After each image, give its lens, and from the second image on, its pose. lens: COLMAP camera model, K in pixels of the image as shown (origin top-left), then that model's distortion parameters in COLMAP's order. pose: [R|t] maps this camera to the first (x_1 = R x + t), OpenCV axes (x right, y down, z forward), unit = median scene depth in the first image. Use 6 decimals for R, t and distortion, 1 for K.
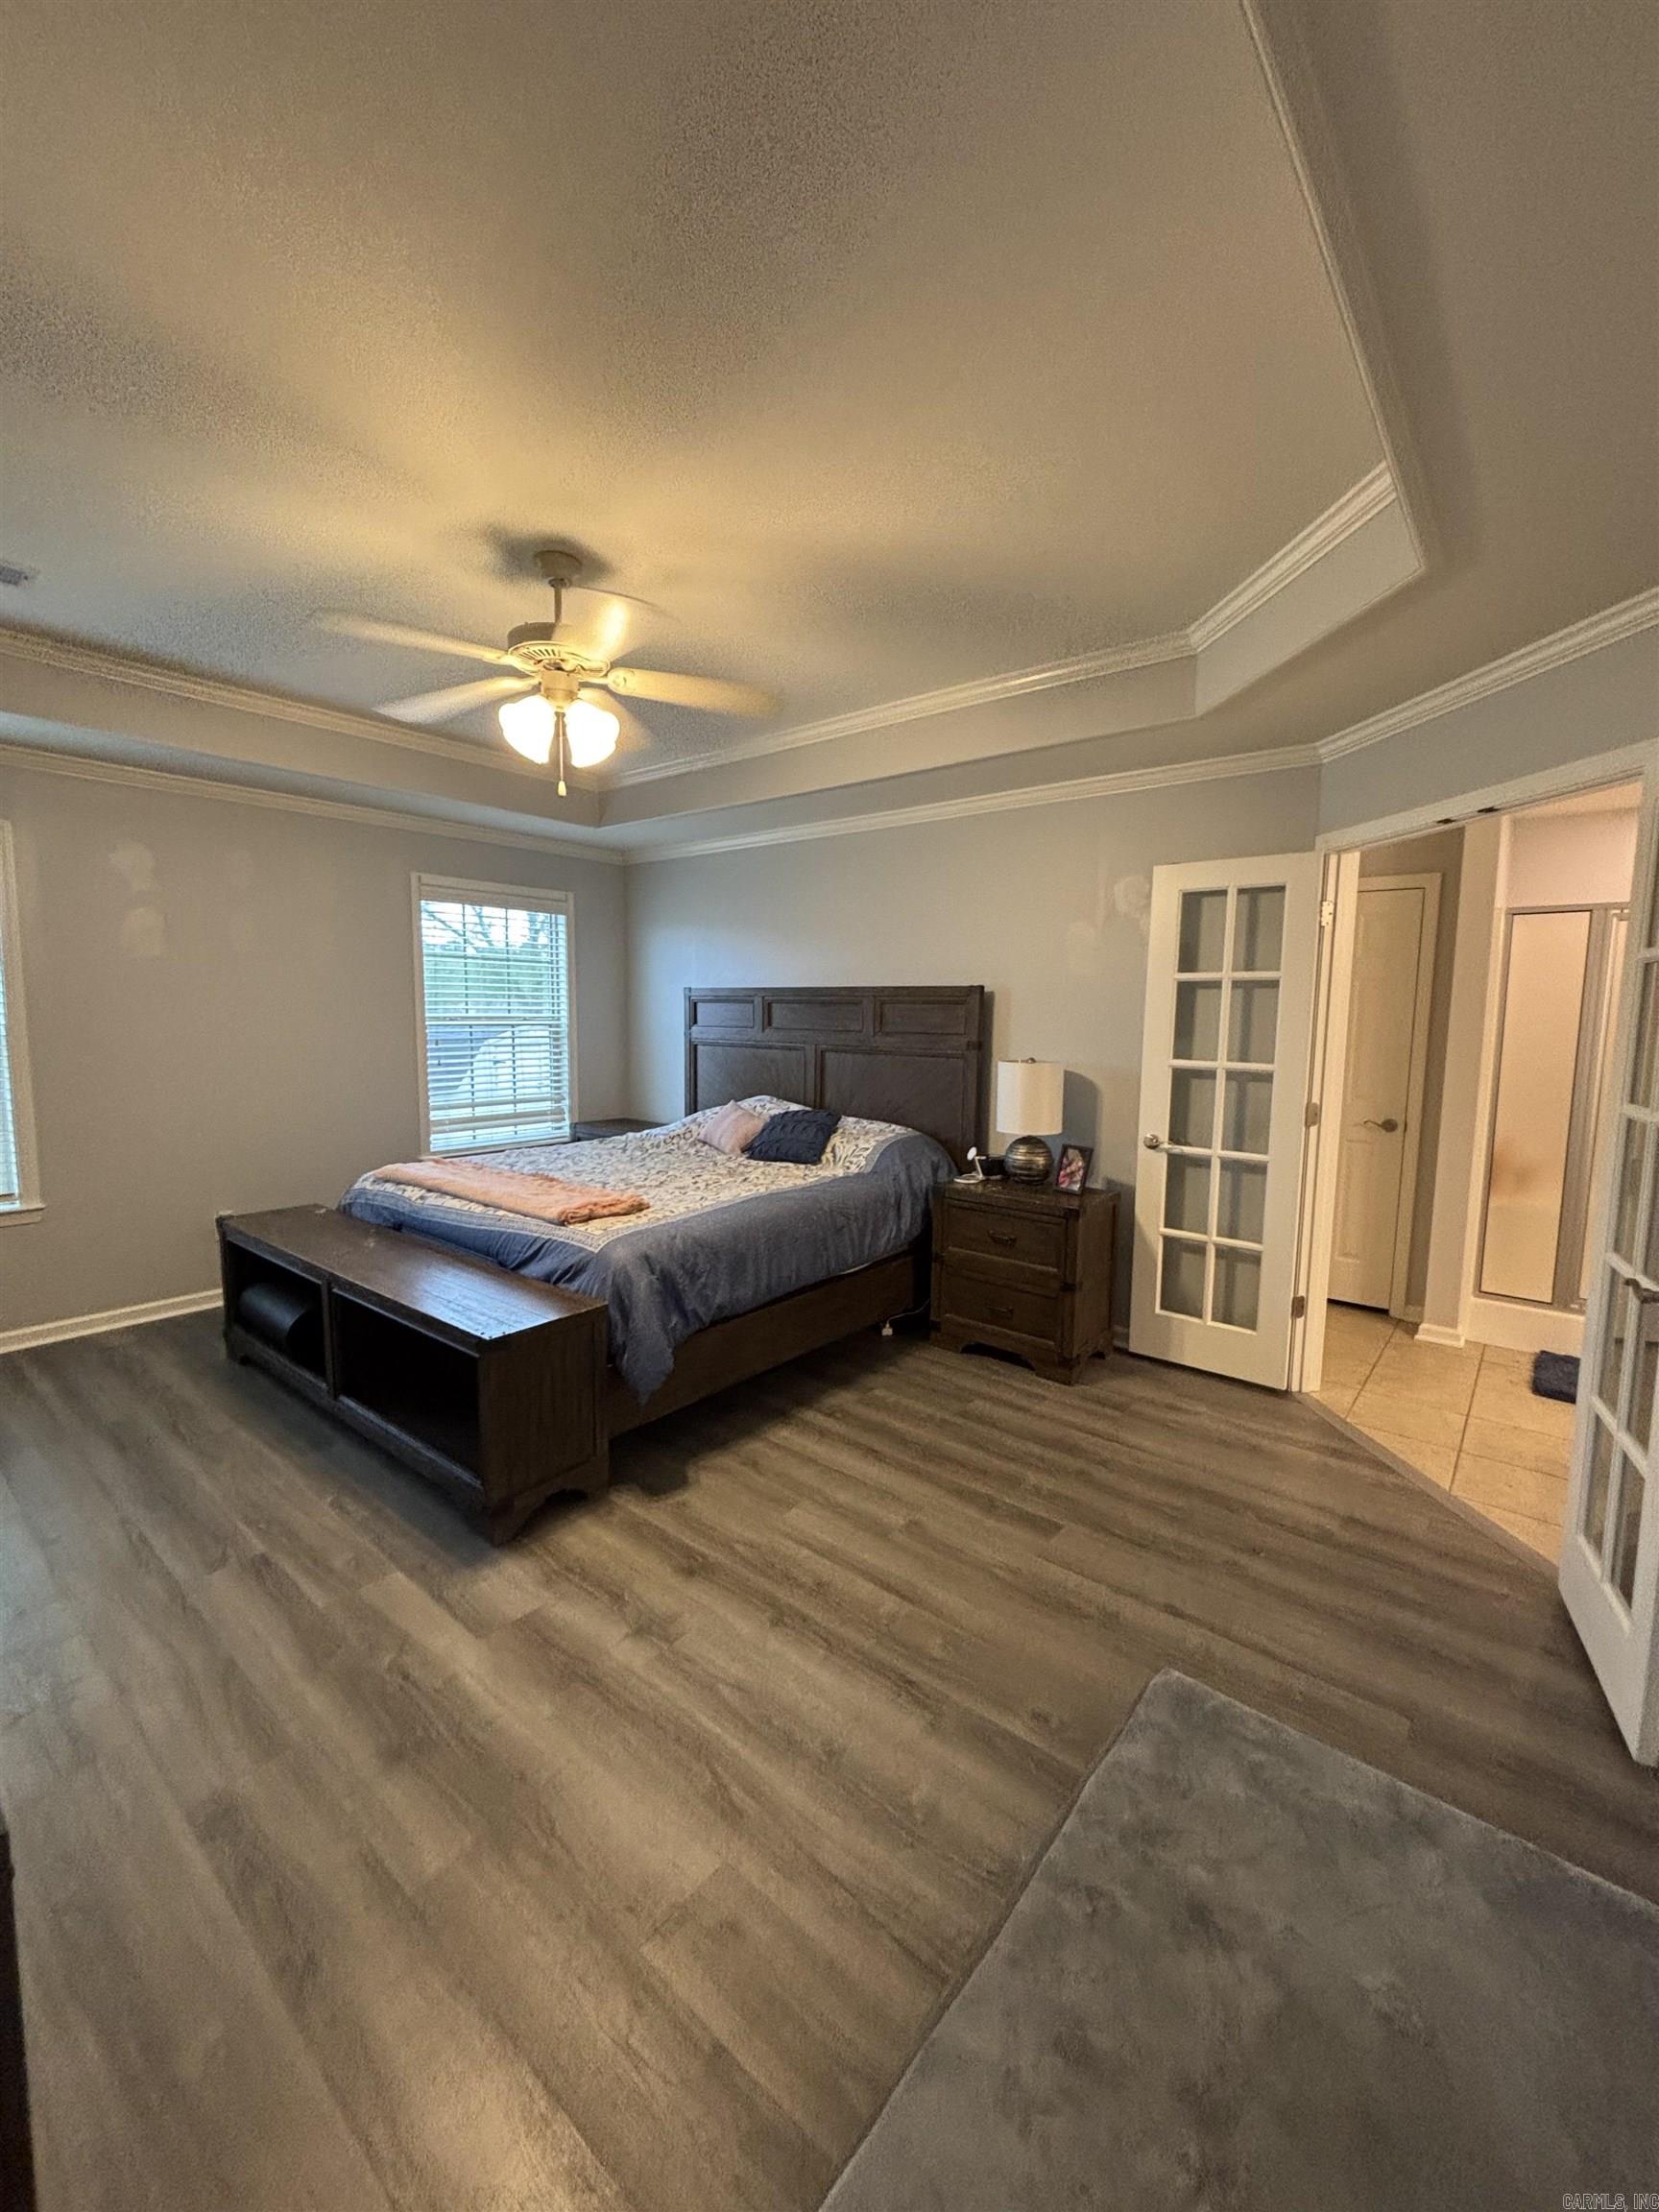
lens RADIAL K [[895.7, 0, 838.3], [0, 895.7, 1106.3], [0, 0, 1]] dist [-0.002720, -0.001175]
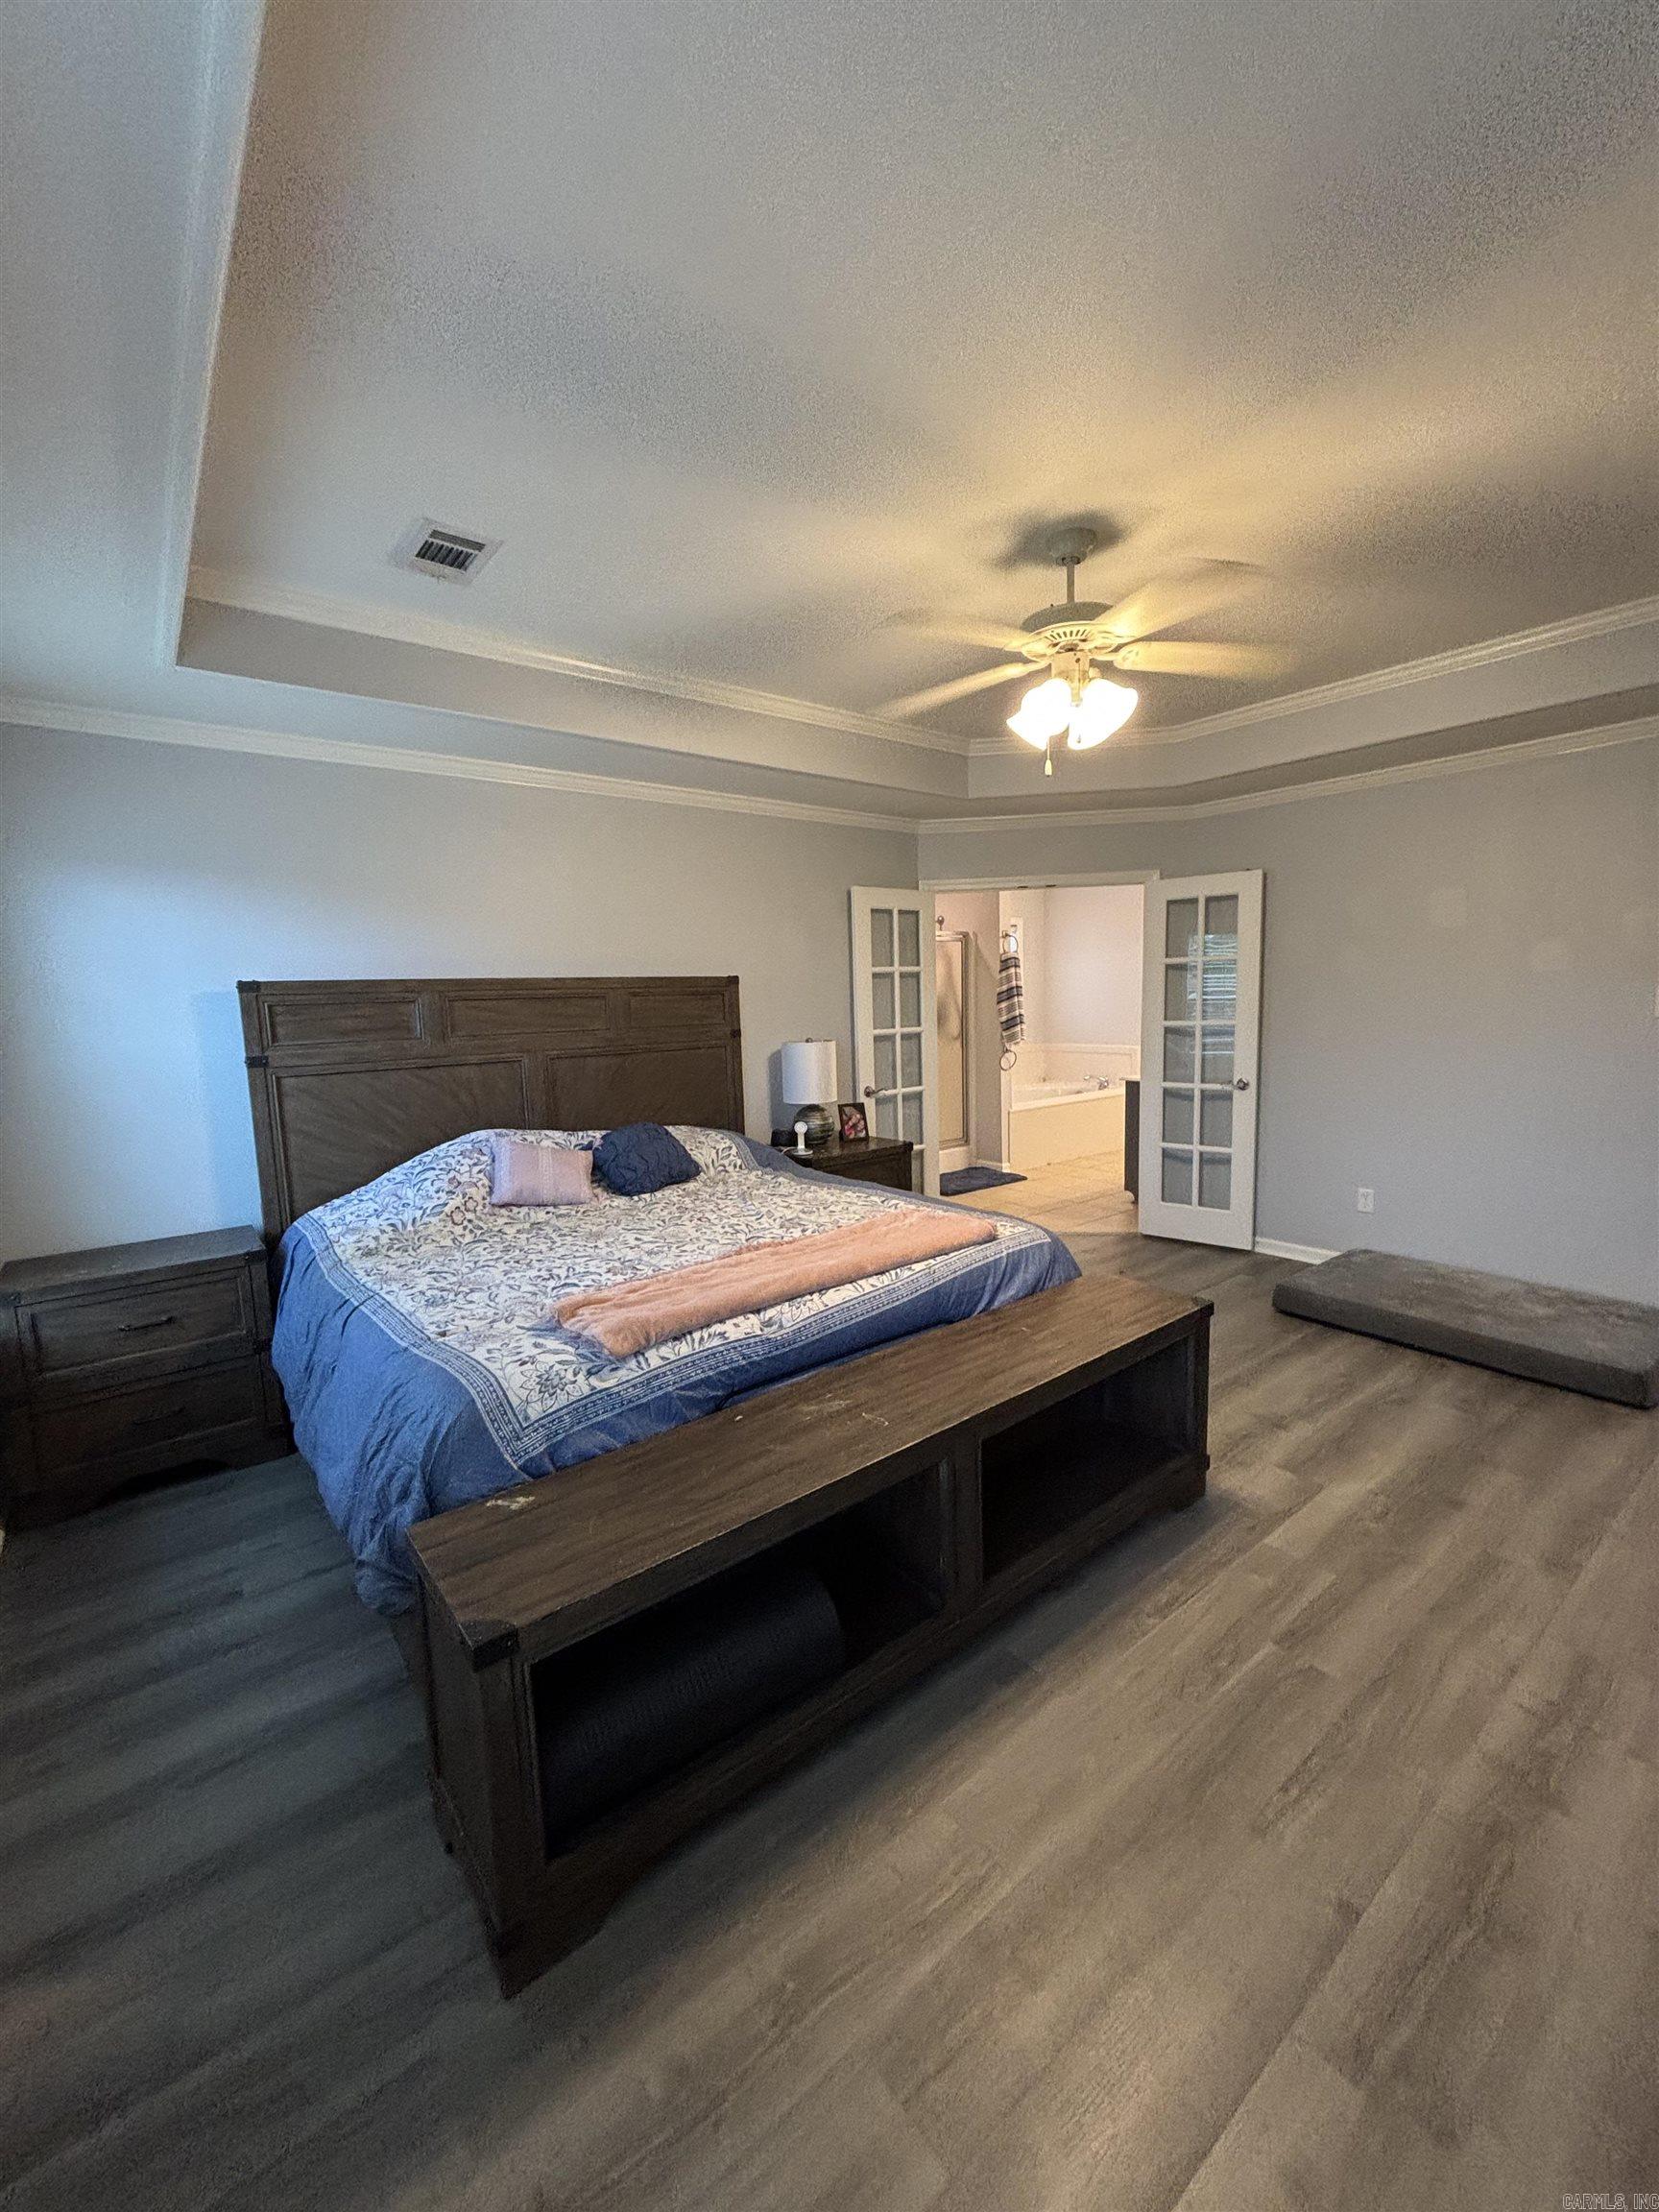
lens RADIAL K [[895.7, 0, 842.0], [0, 895.7, 1100.3], [0, 0, 1]] dist [-0.002720, -0.001175]
pose [[0.201903, -0.132450, 0.970408, -1.064487], [0.132232, 0.985428, 0.106988, -0.109229], [-0.970438, 0.106718, 0.216475, 0.833529]]
